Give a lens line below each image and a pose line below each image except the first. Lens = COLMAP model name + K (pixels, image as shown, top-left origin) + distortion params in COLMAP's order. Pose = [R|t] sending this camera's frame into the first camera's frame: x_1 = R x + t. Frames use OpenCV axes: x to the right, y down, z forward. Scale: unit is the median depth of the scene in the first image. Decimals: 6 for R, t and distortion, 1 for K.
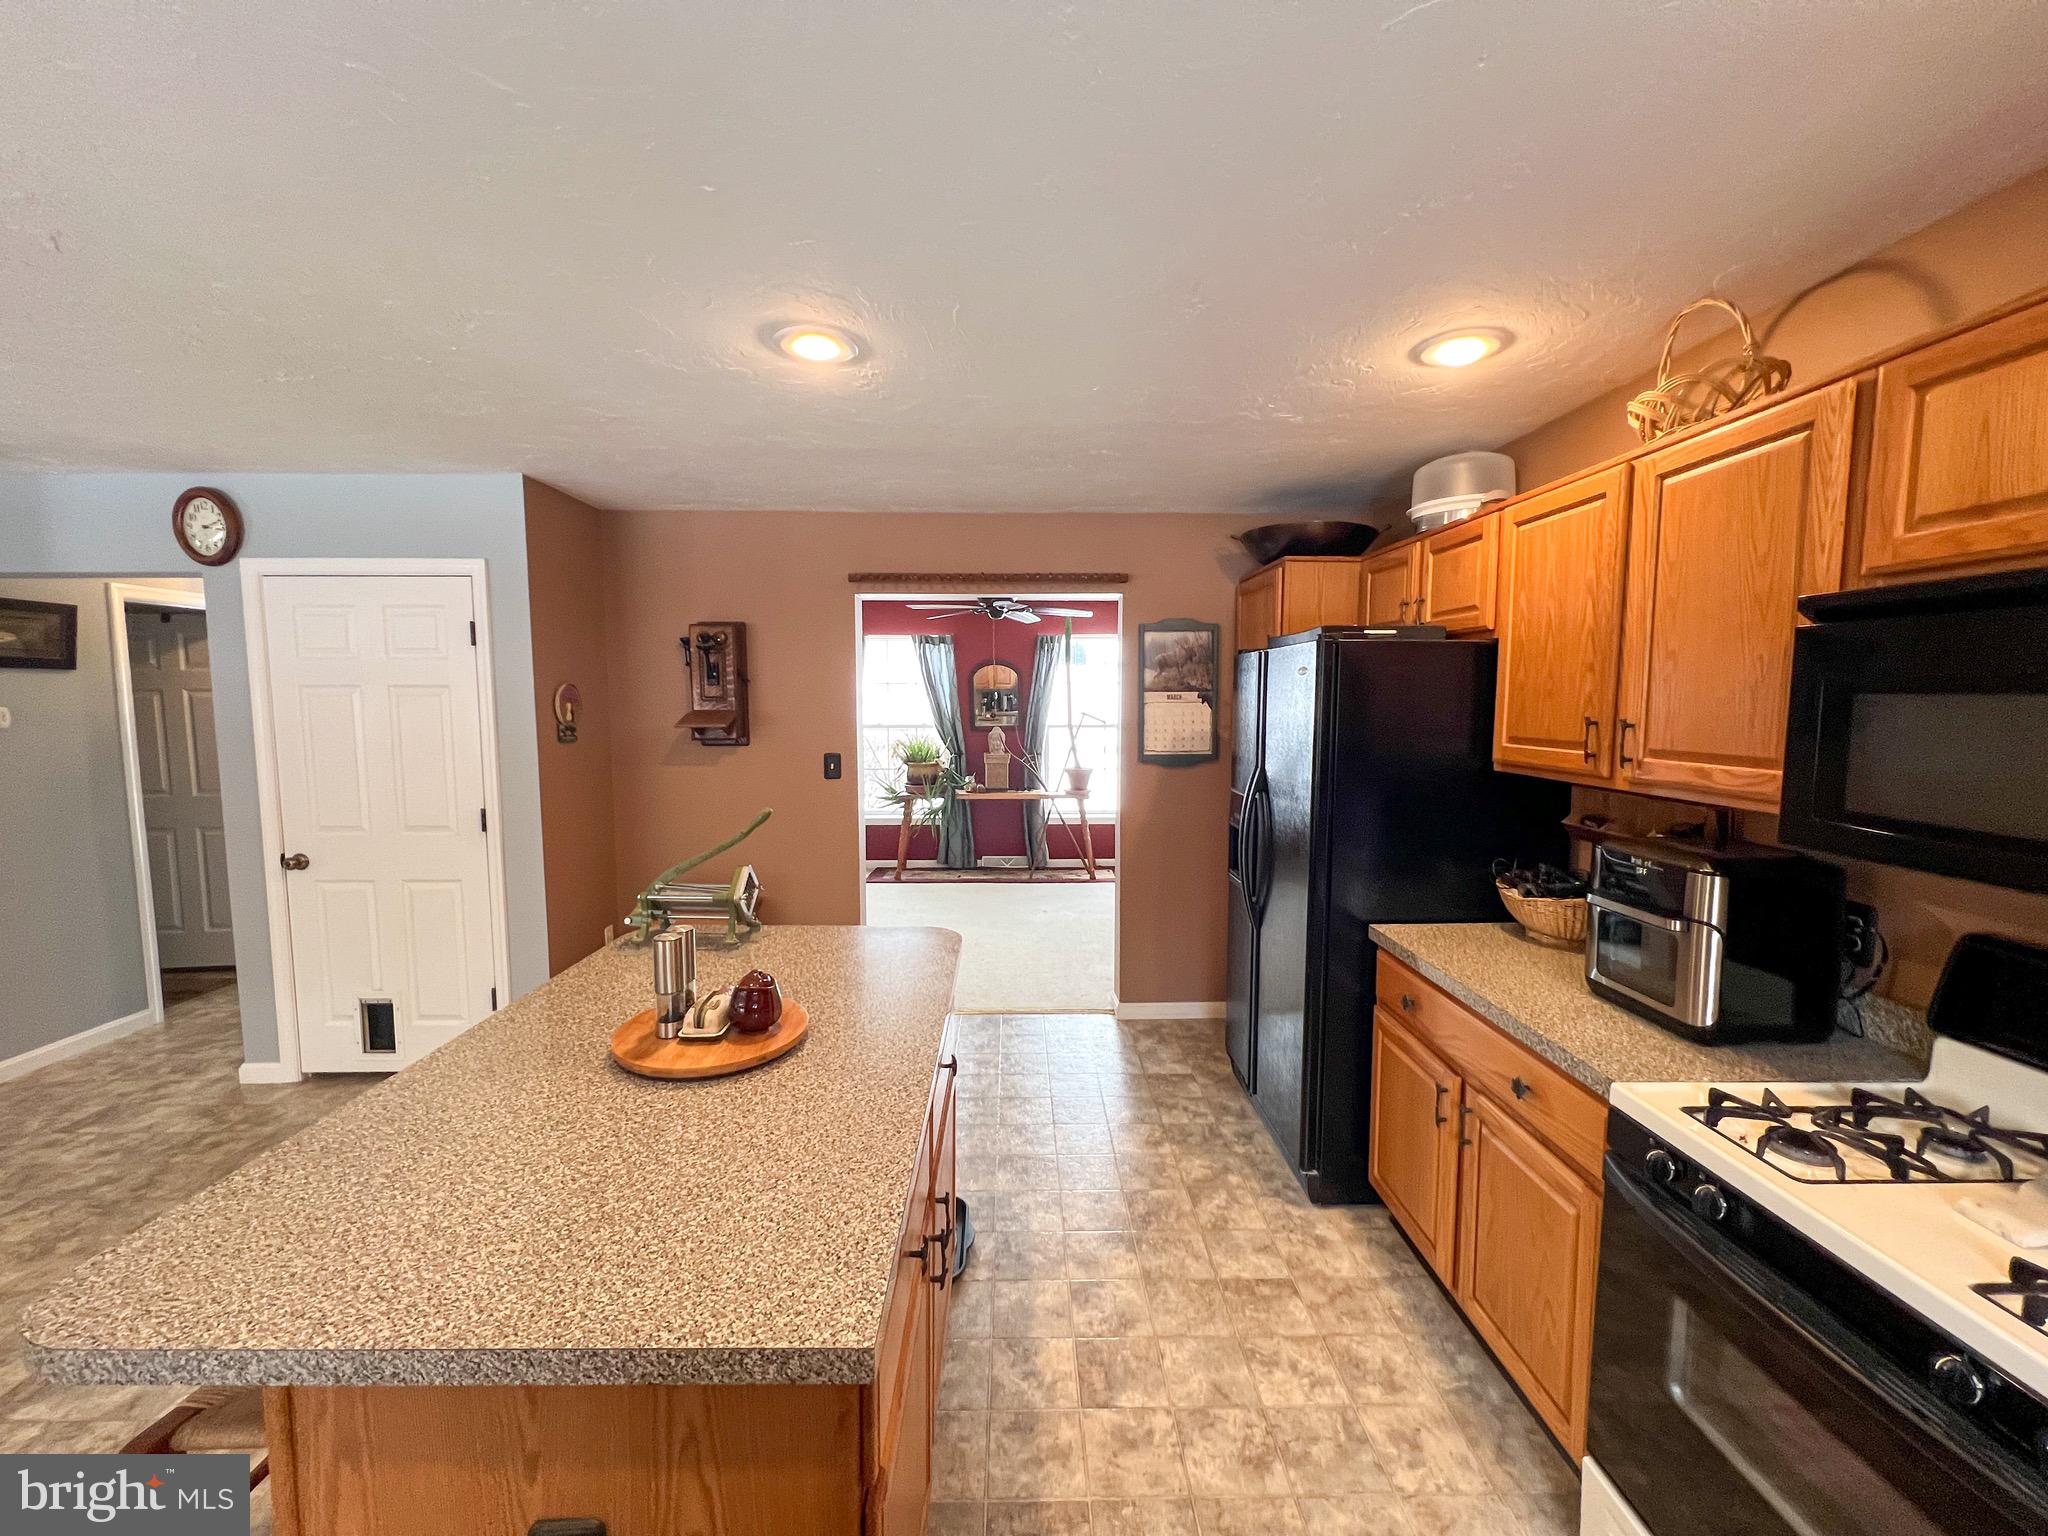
lens RADIAL K [[815.3, 0, 1024.0], [0, 815.3, 768.0], [0, 0, 1]] dist [-0.000243, 0.000002]
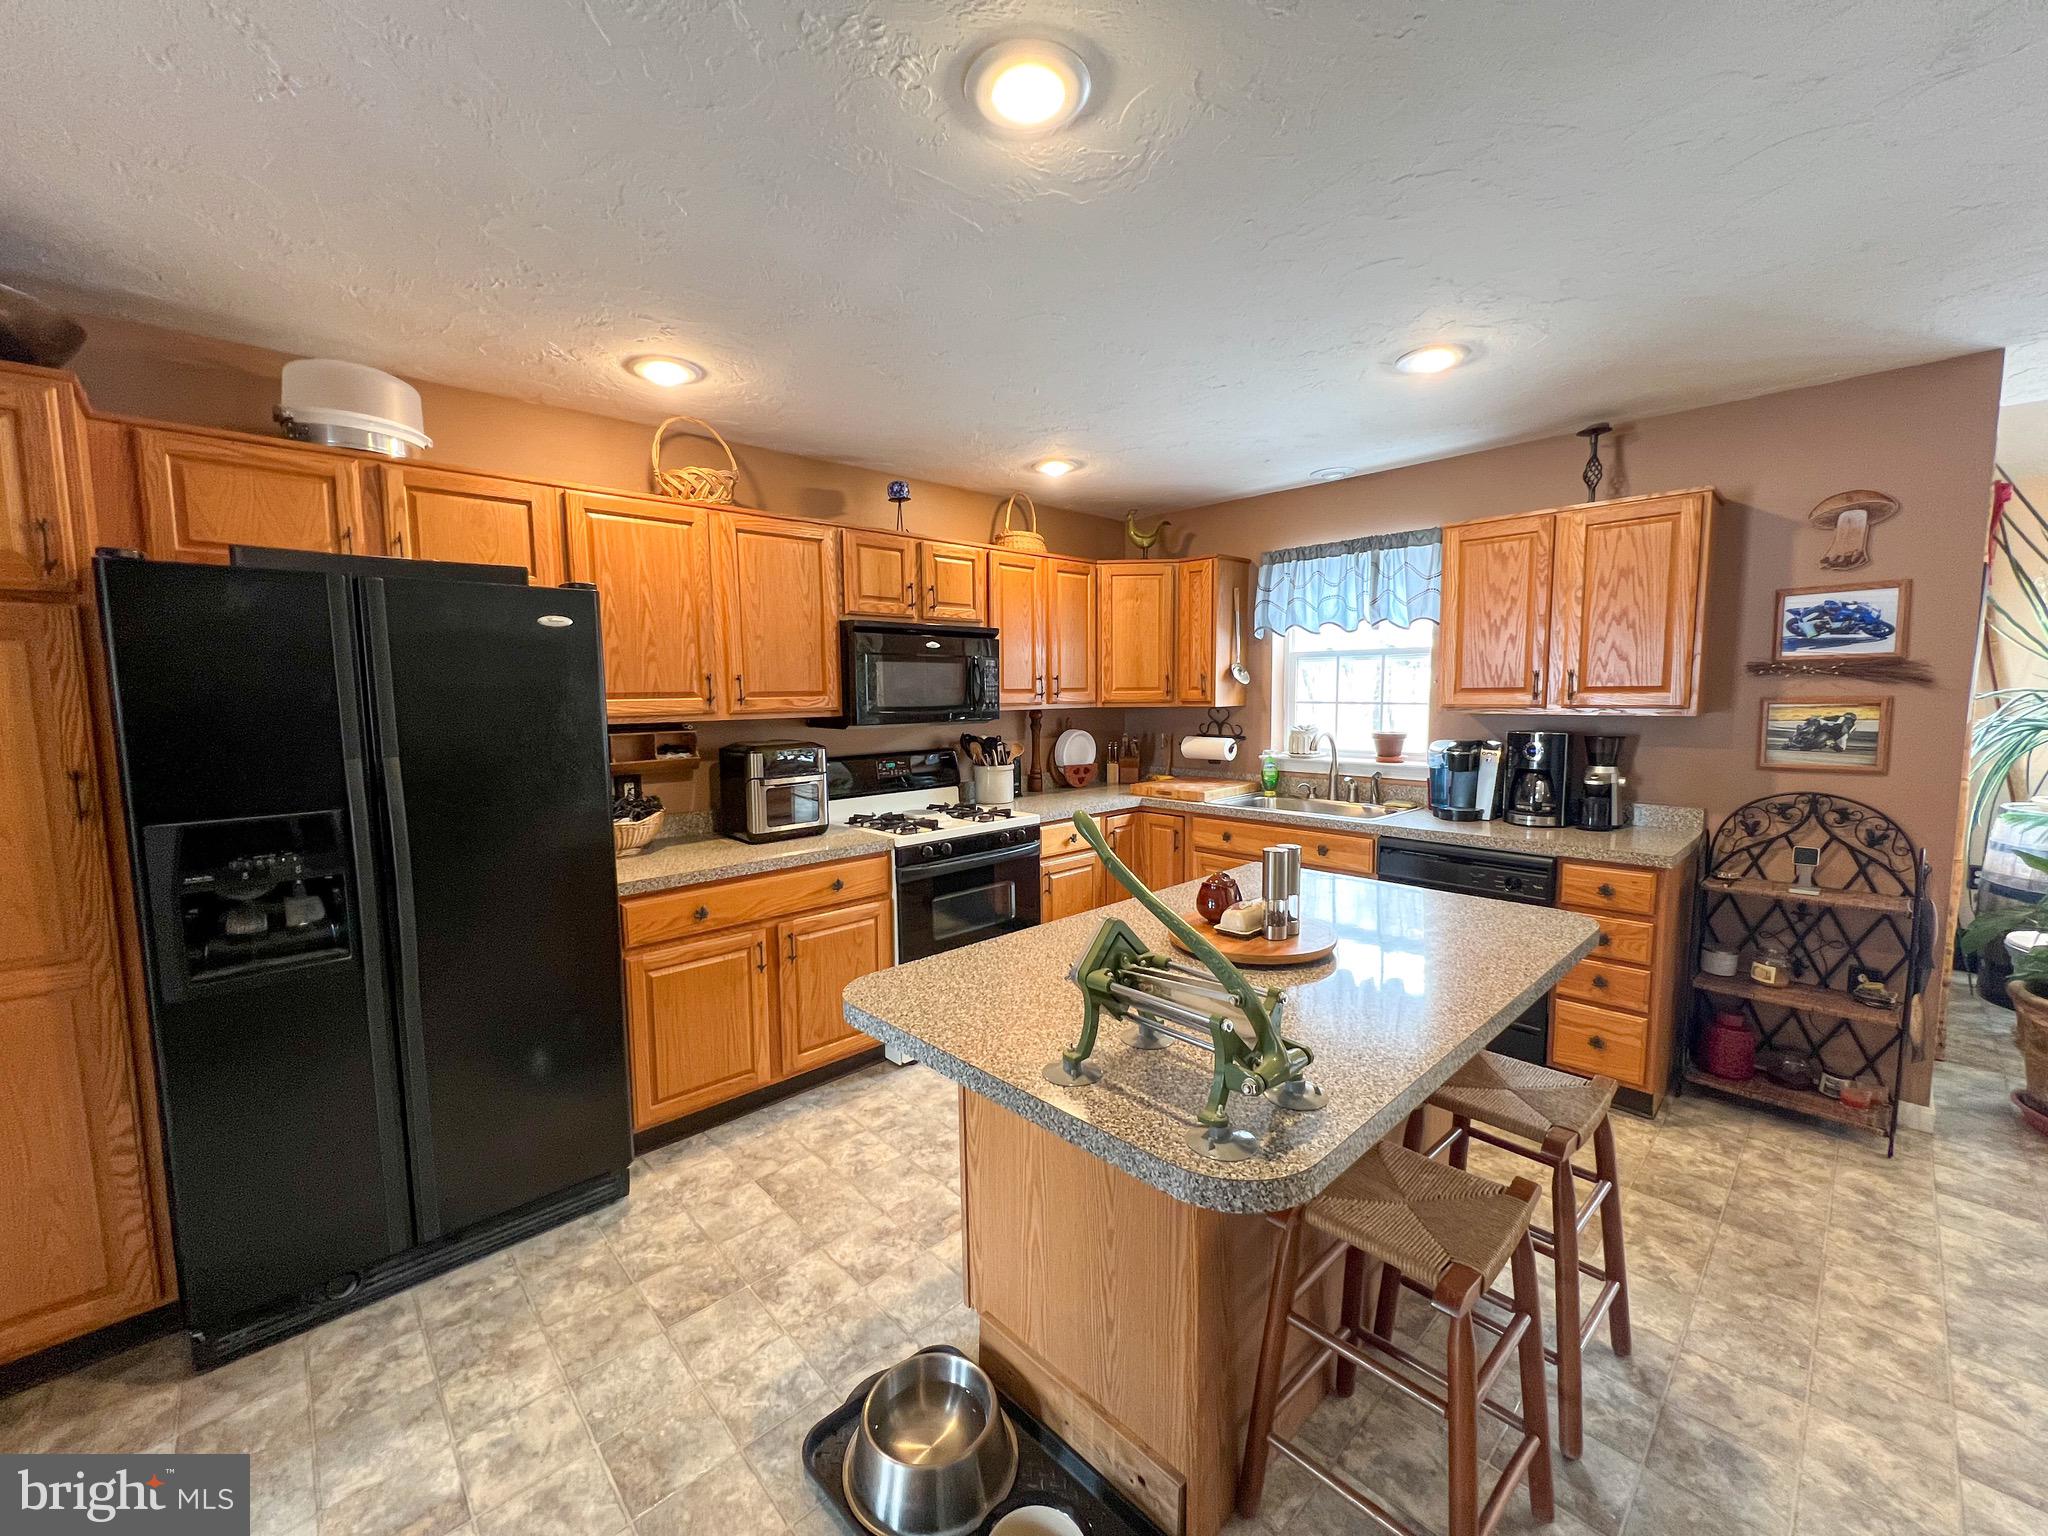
lens RADIAL K [[815.3, 0, 1024.0], [0, 815.3, 768.0], [0, 0, 1]] dist [-0.000243, 0.000002]
pose [[-0.675999, -0.066188, 0.733924, -0.632008], [0.075160, 0.984571, 0.158020, -0.067287], [-0.733060, 0.161983, -0.660594, 1.244909]]
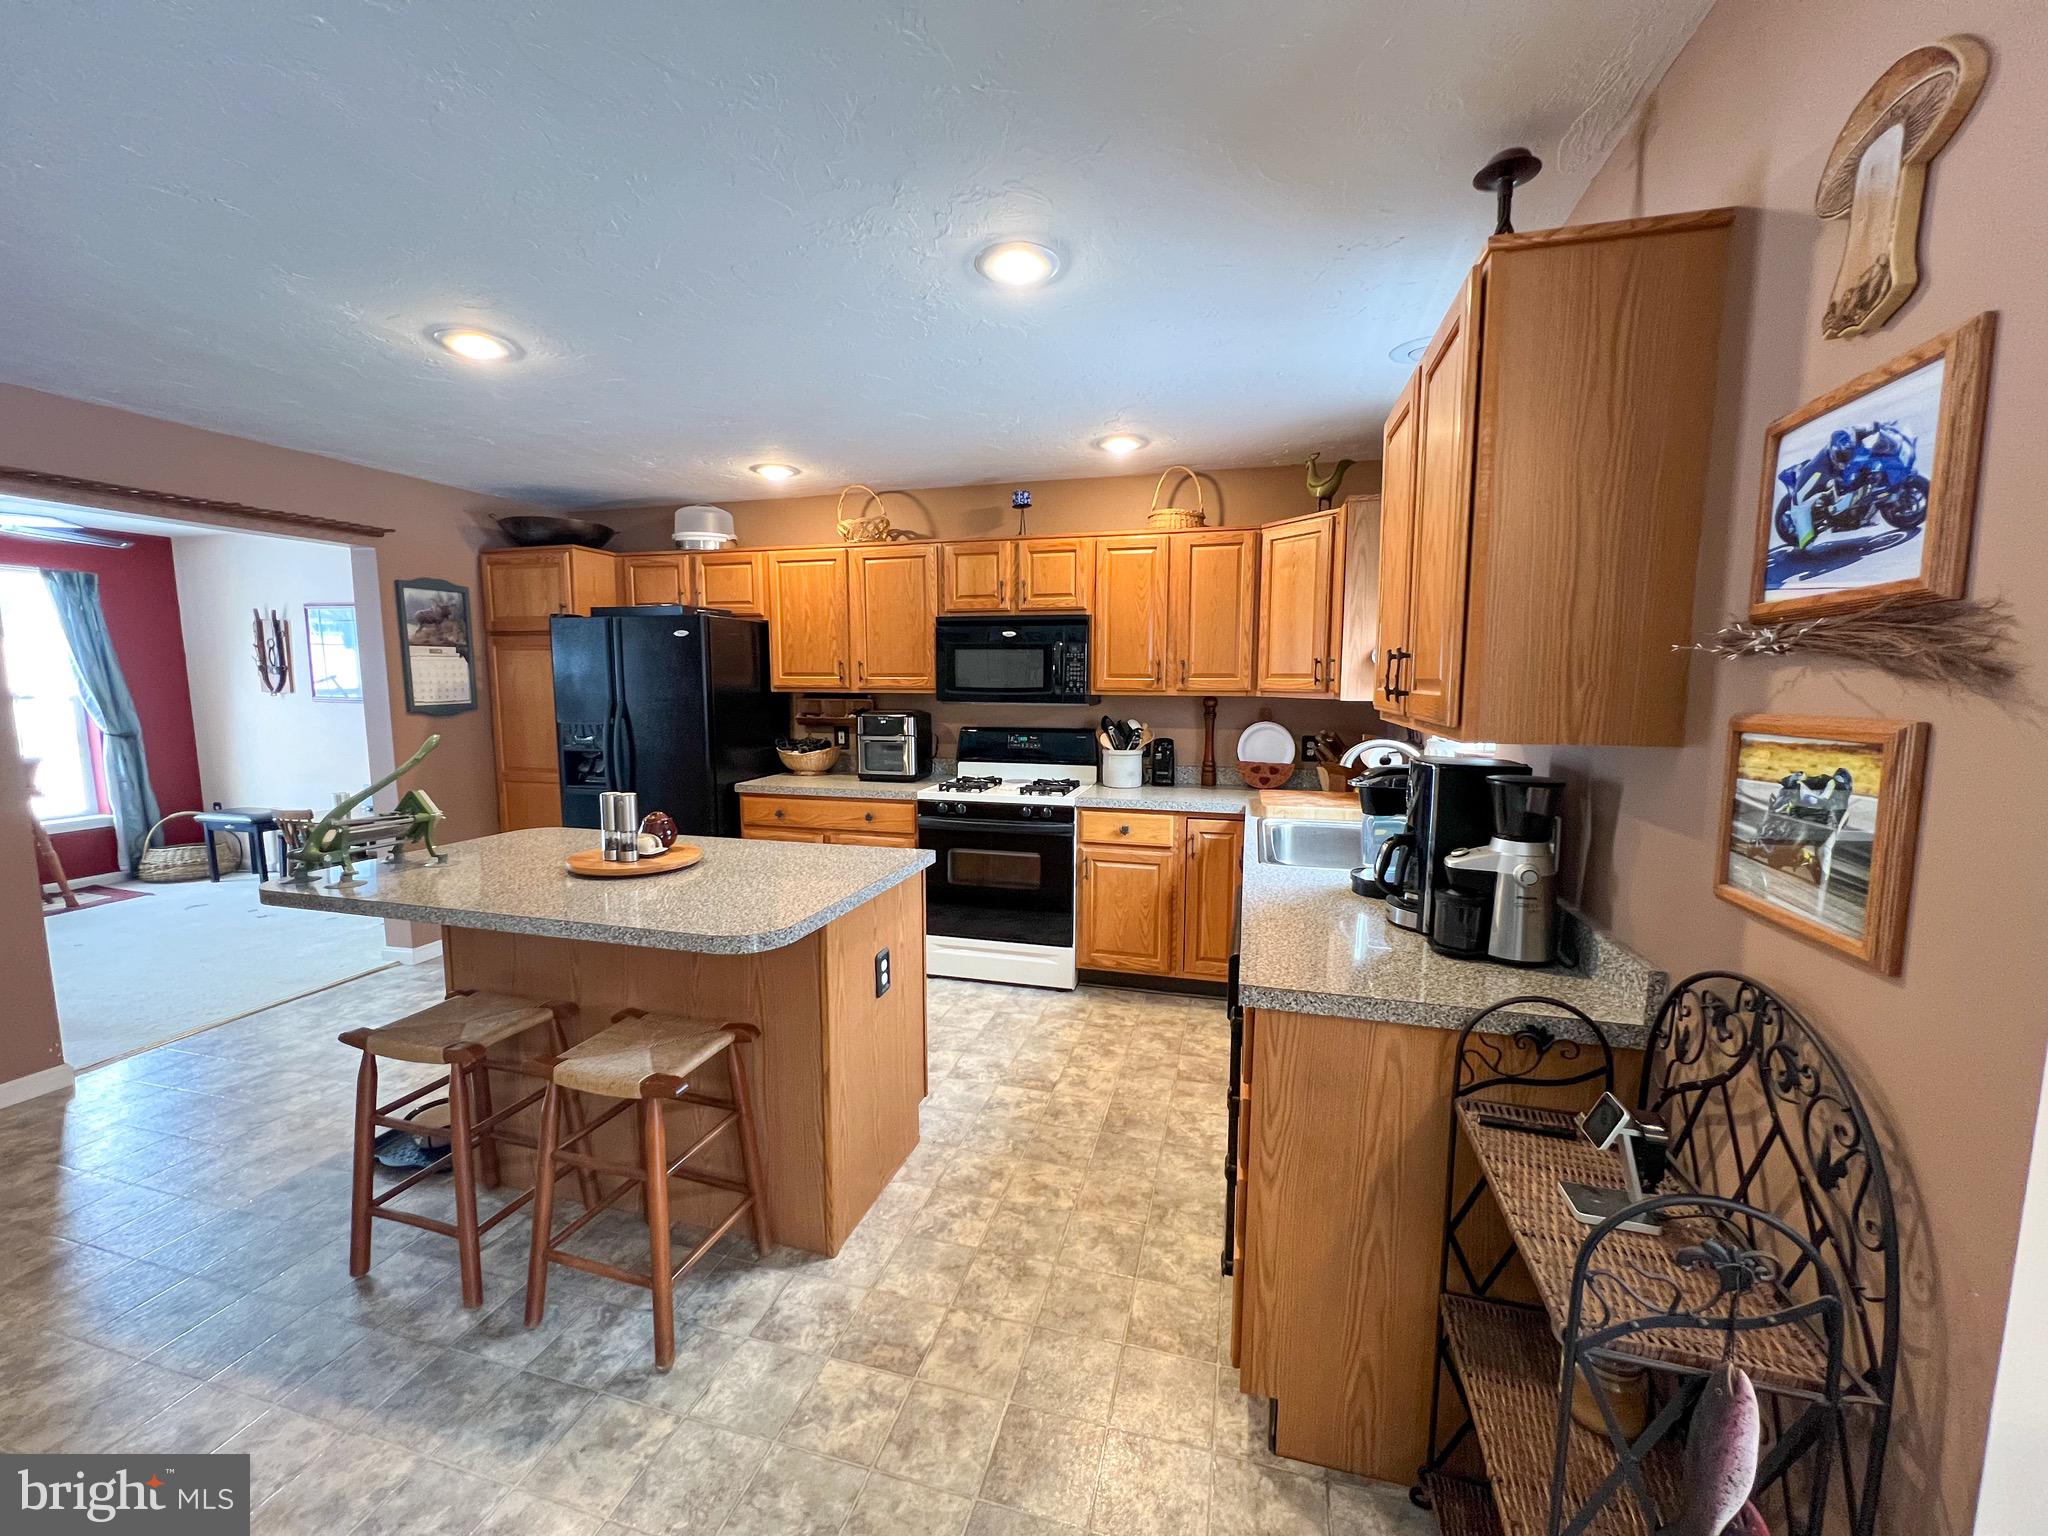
lens RADIAL K [[817.3, 0, 1024.0], [0, 817.3, 768.0], [0, 0, 1]] dist [-0.000922, -0.000022]
pose [[0.282385, -0.109011, 0.953087, -1.022413], [0.082821, 0.992583, 0.088990, 0.055248], [-0.955719, 0.053806, 0.289319, -0.079877]]
